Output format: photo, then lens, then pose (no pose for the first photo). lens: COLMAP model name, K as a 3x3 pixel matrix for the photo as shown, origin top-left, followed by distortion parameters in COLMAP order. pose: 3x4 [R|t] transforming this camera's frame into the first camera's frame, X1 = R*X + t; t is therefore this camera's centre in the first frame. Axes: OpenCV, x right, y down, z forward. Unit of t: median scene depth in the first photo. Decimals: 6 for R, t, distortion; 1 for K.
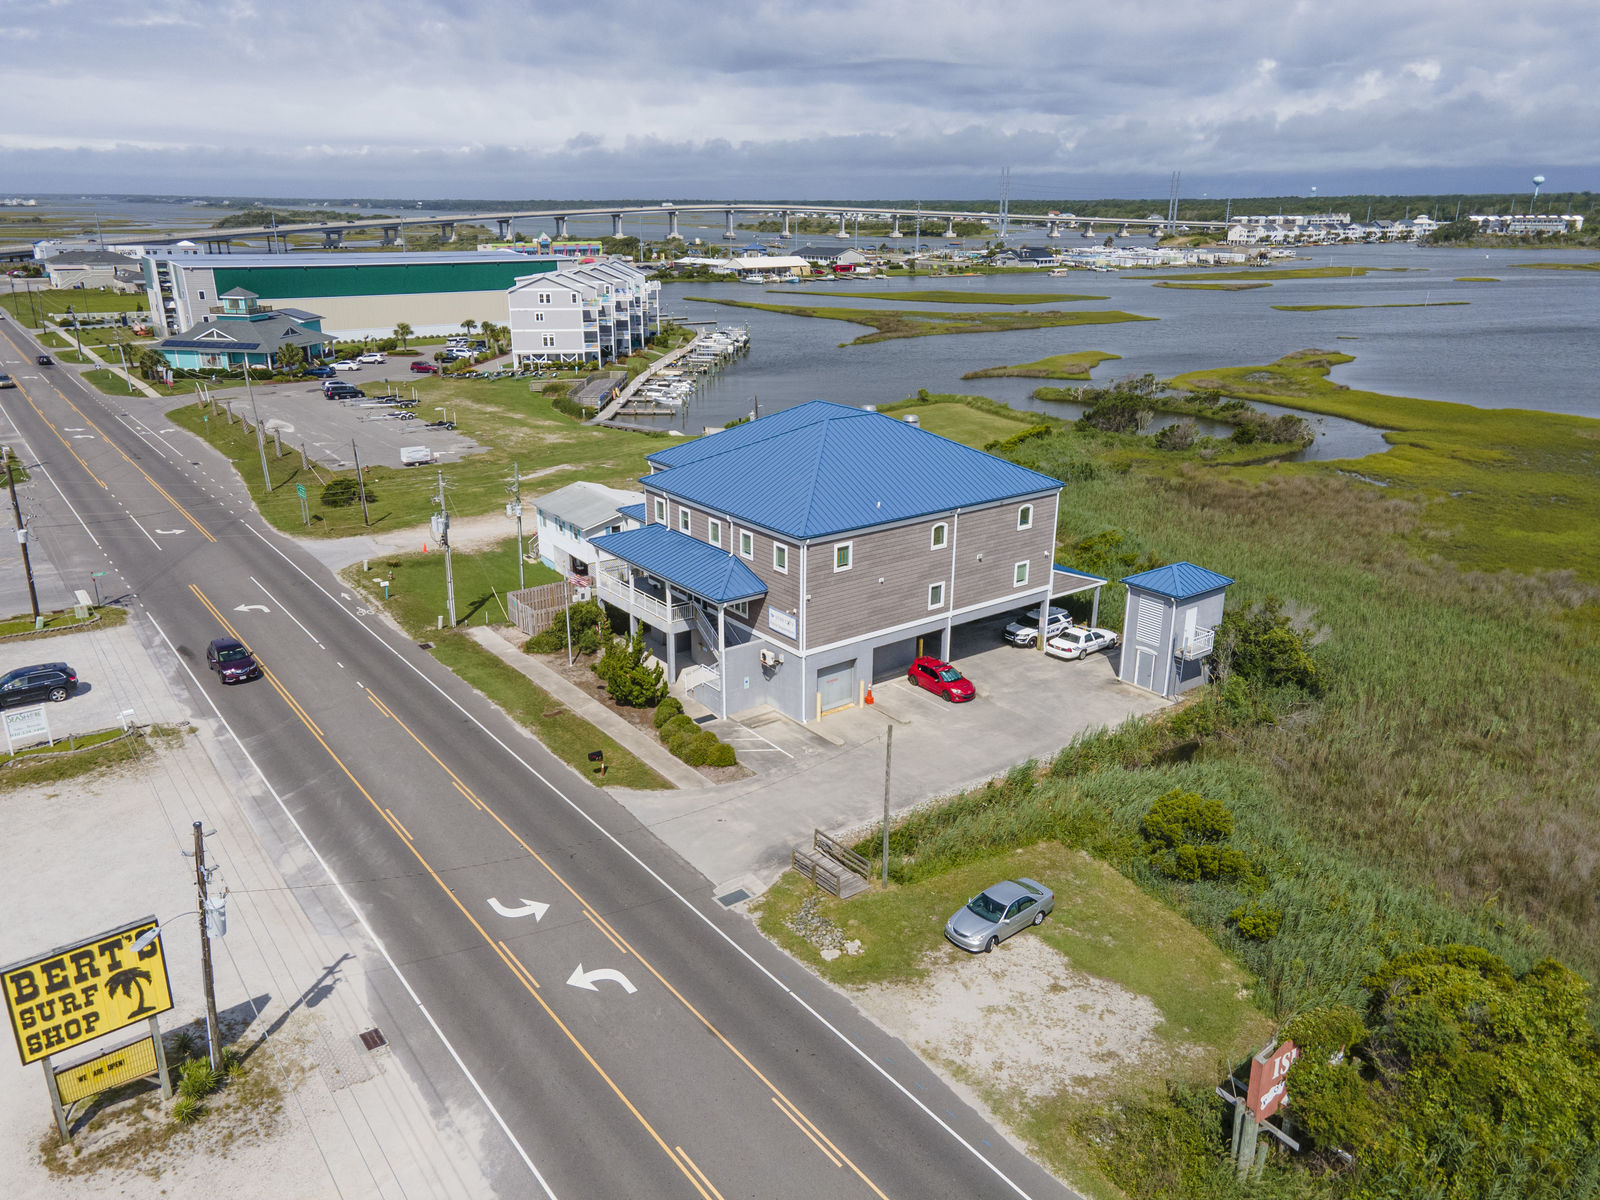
lens RADIAL K [[1156.2, 0, 792.4], [0, 1156.2, 626.5], [0, 0, 1]] dist [0.022296, 0.035000]
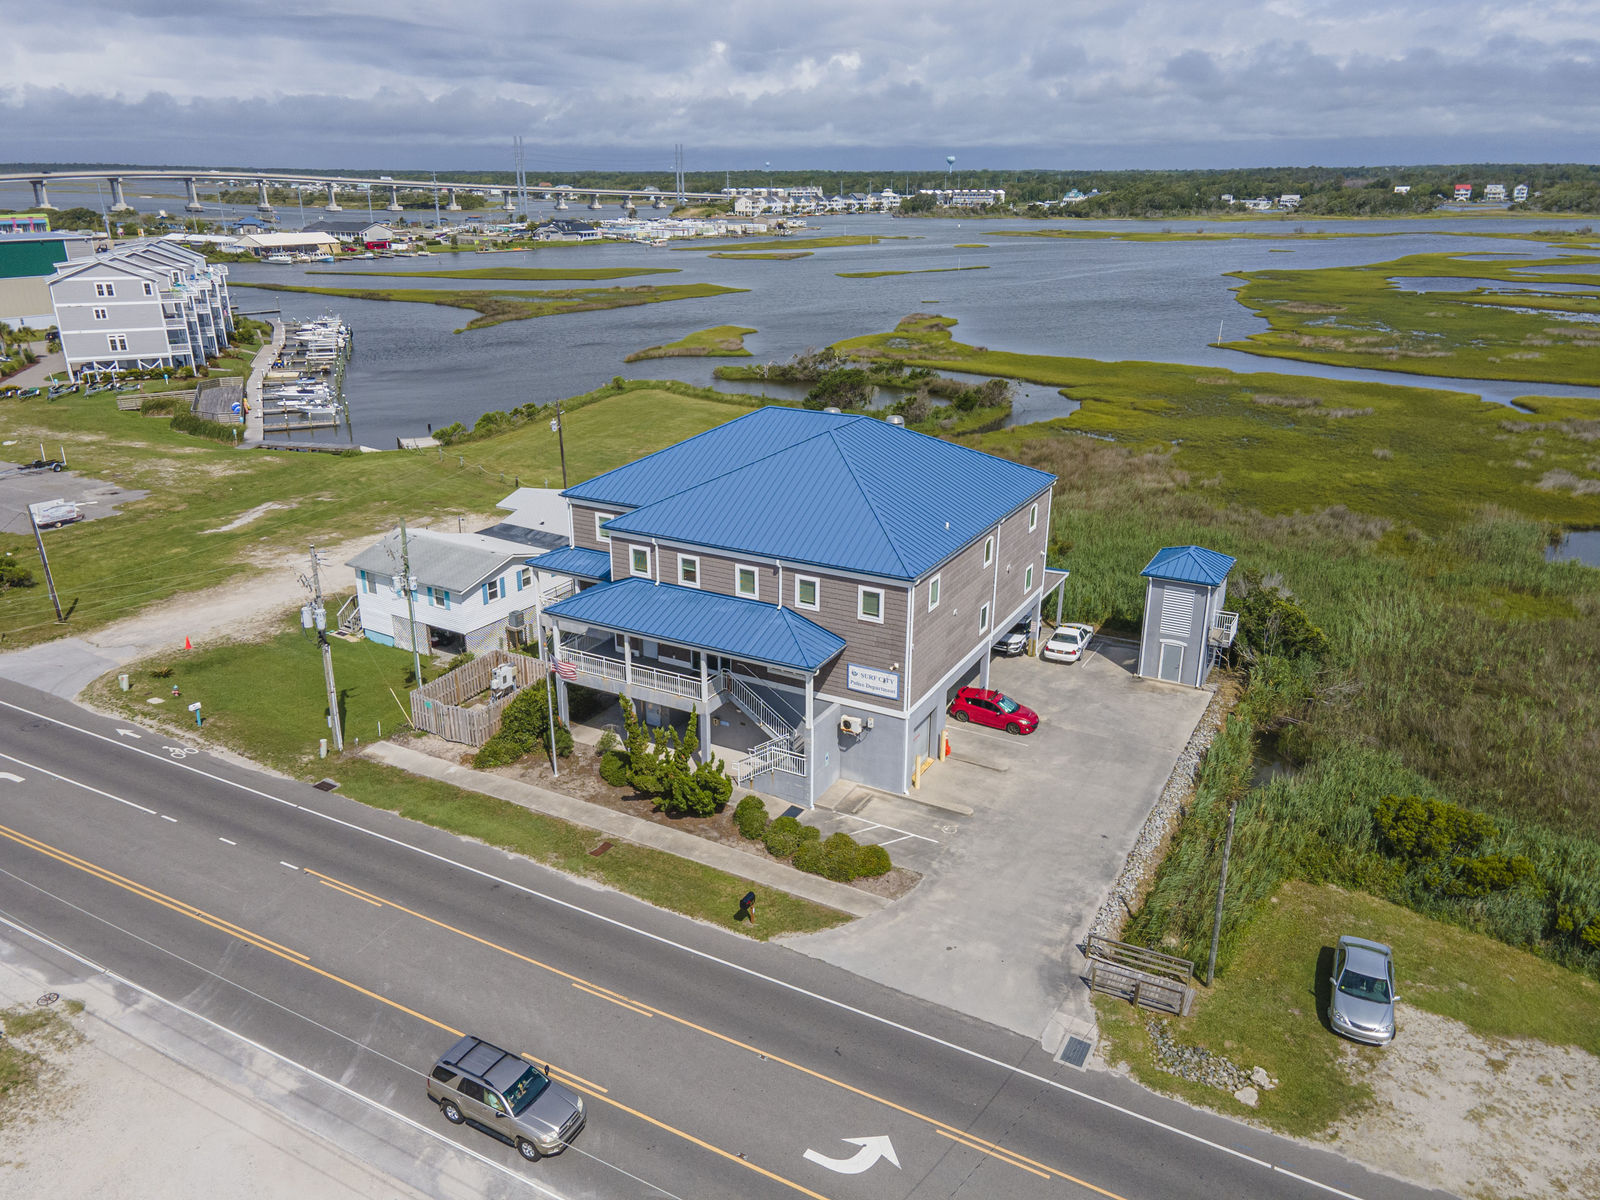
lens RADIAL K [[1156.2, 0, 793.0], [0, 1156.2, 616.3], [0, 0, 1]] dist [0.022296, 0.035000]
pose [[0.912459, -0.146559, 0.382019, -0.253710], [0.141264, 0.989079, 0.042041, -0.063021], [-0.384009, 0.015605, 0.923198, 0.174589]]
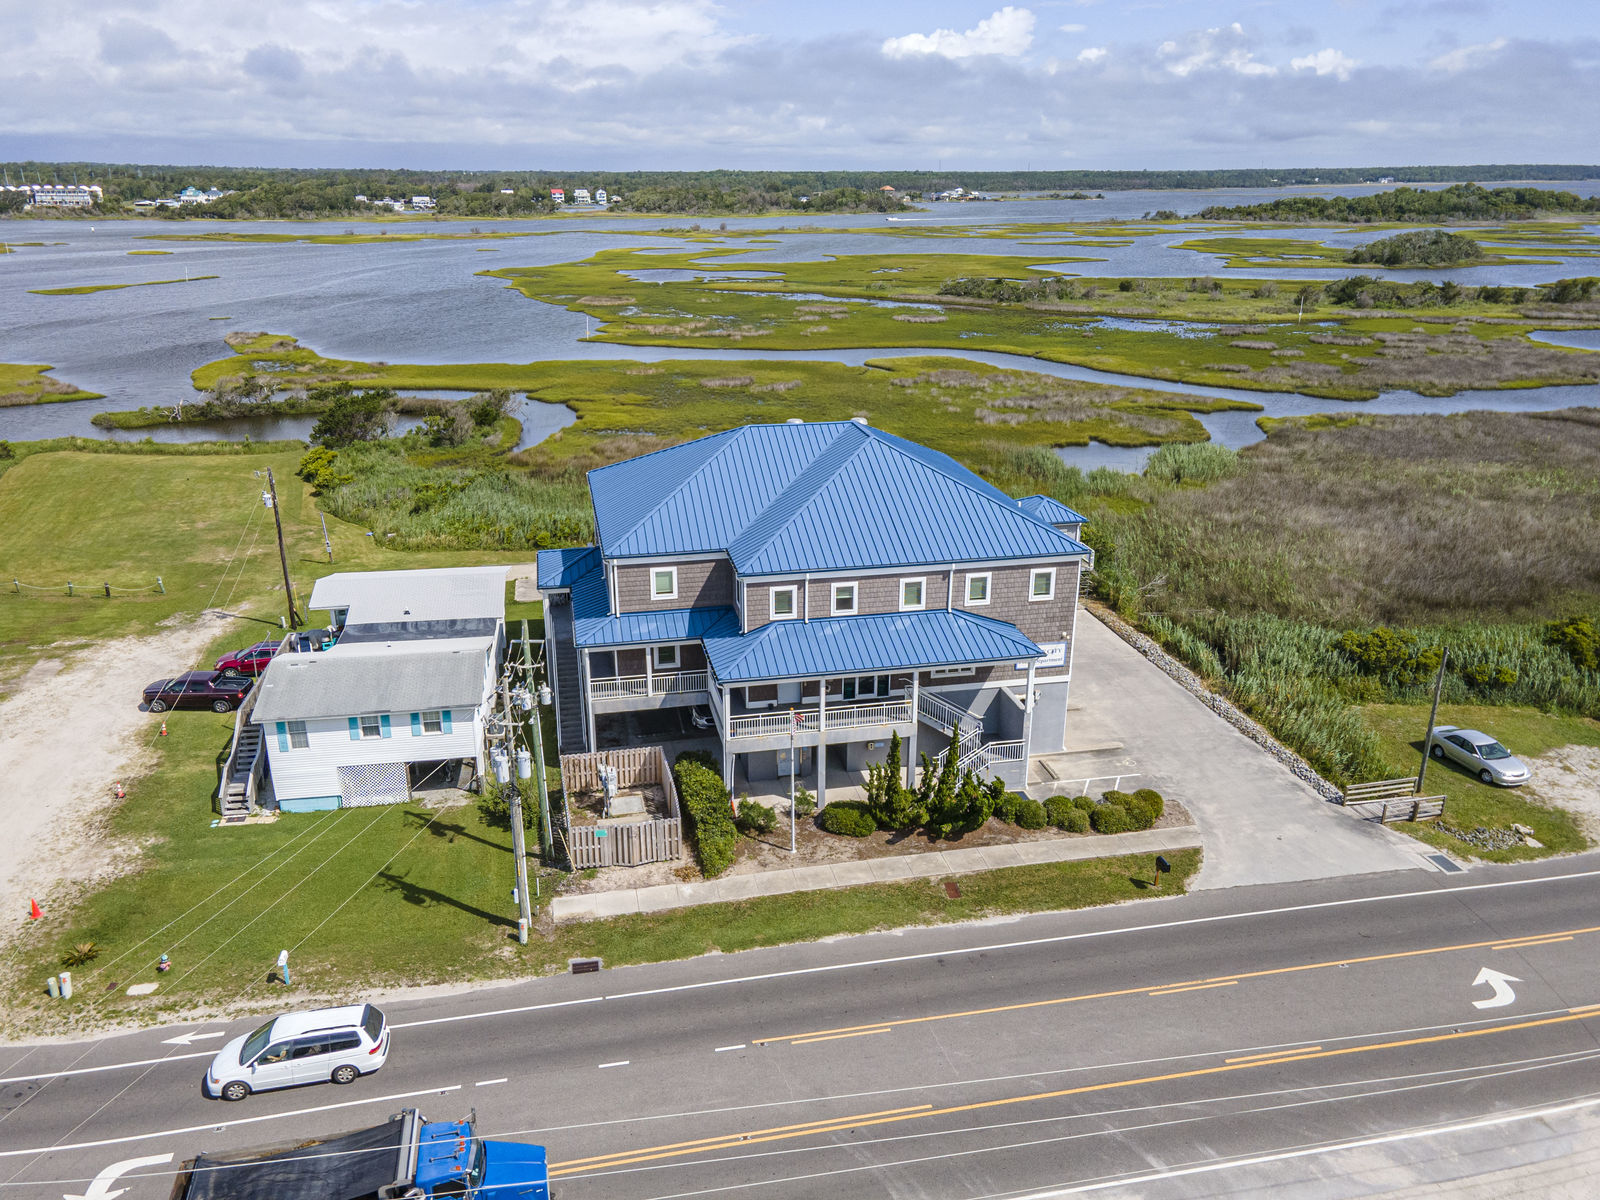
lens RADIAL K [[1156.2, 0, 794.1], [0, 1156.2, 609.8], [0, 0, 1]] dist [0.022296, 0.035000]
pose [[0.423514, -0.319112, 0.847823, -0.571153], [0.311230, 0.930188, 0.194645, -0.183841], [-0.850748, 0.181433, 0.493264, 0.488672]]
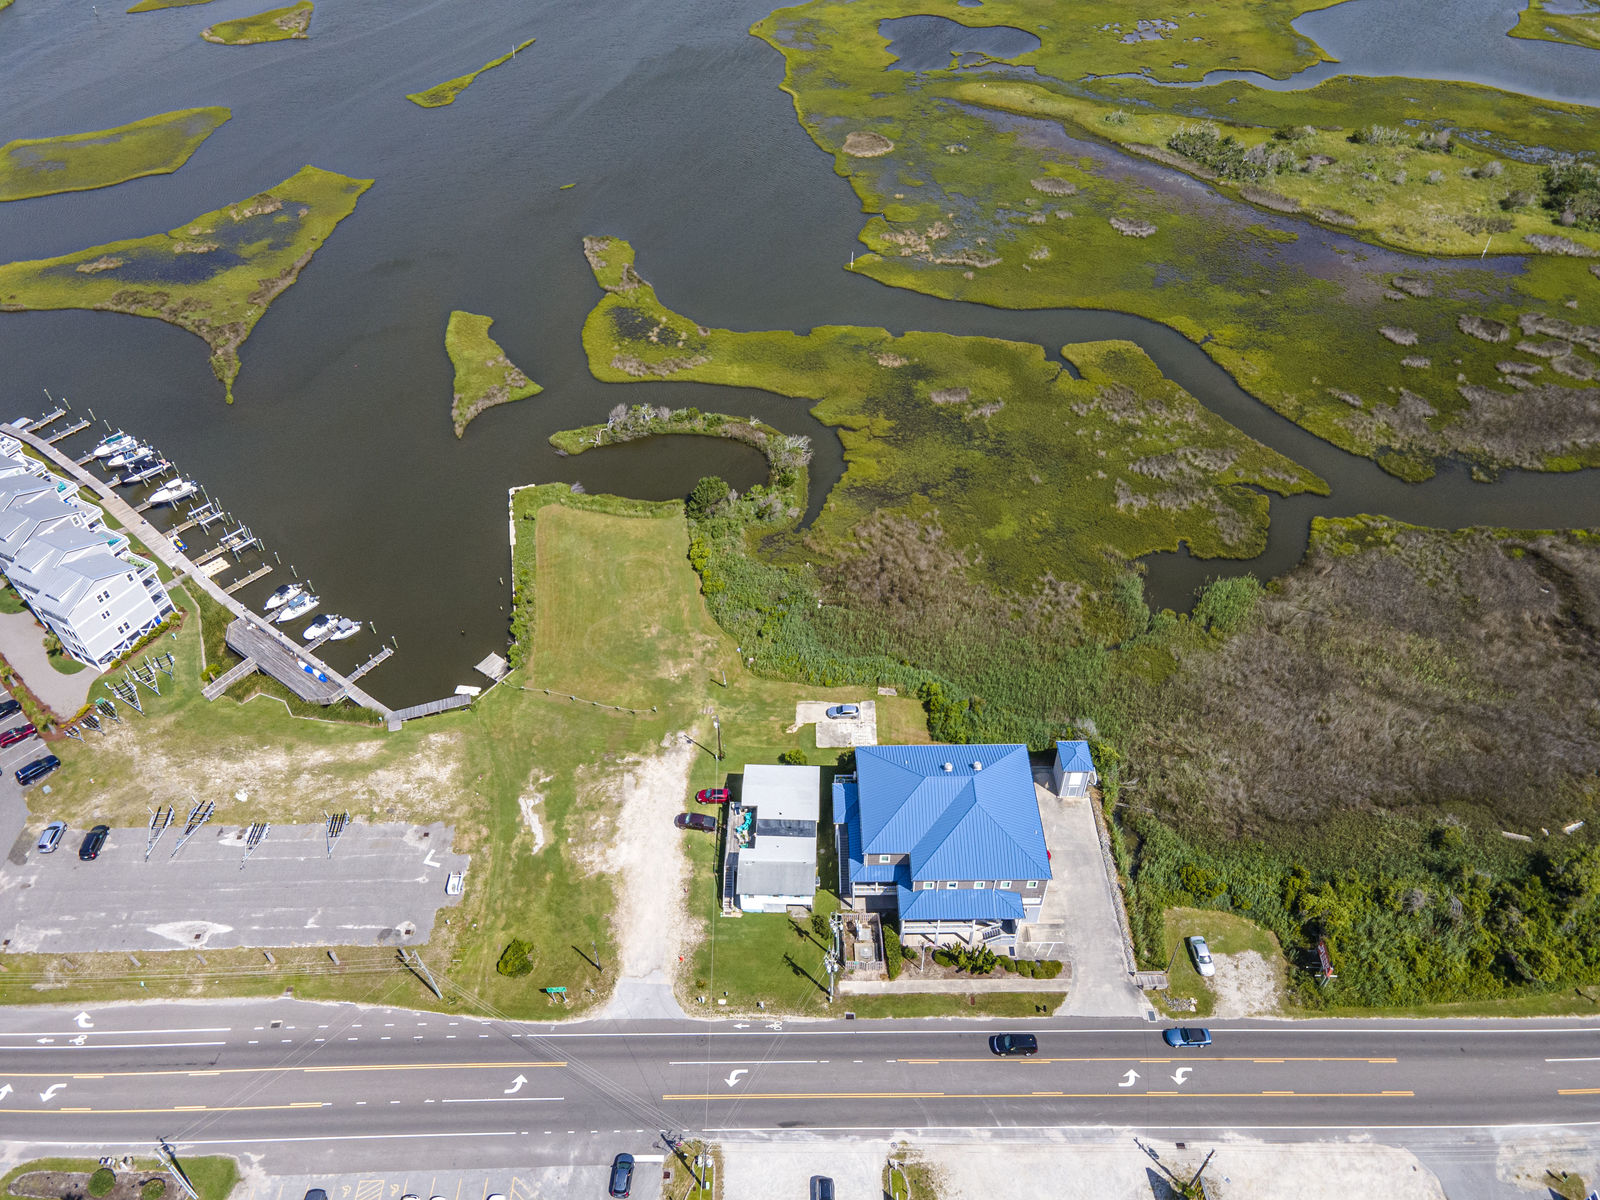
lens RADIAL K [[1156.2, 0, 803.7], [0, 1156.2, 598.9], [0, 0, 1]] dist [0.022296, 0.035000]
pose [[0.592734, -0.564680, 0.574284, -0.852432], [0.285027, 0.813971, 0.506173, -1.207010], [-0.753276, -0.136339, 0.643418, -0.034915]]
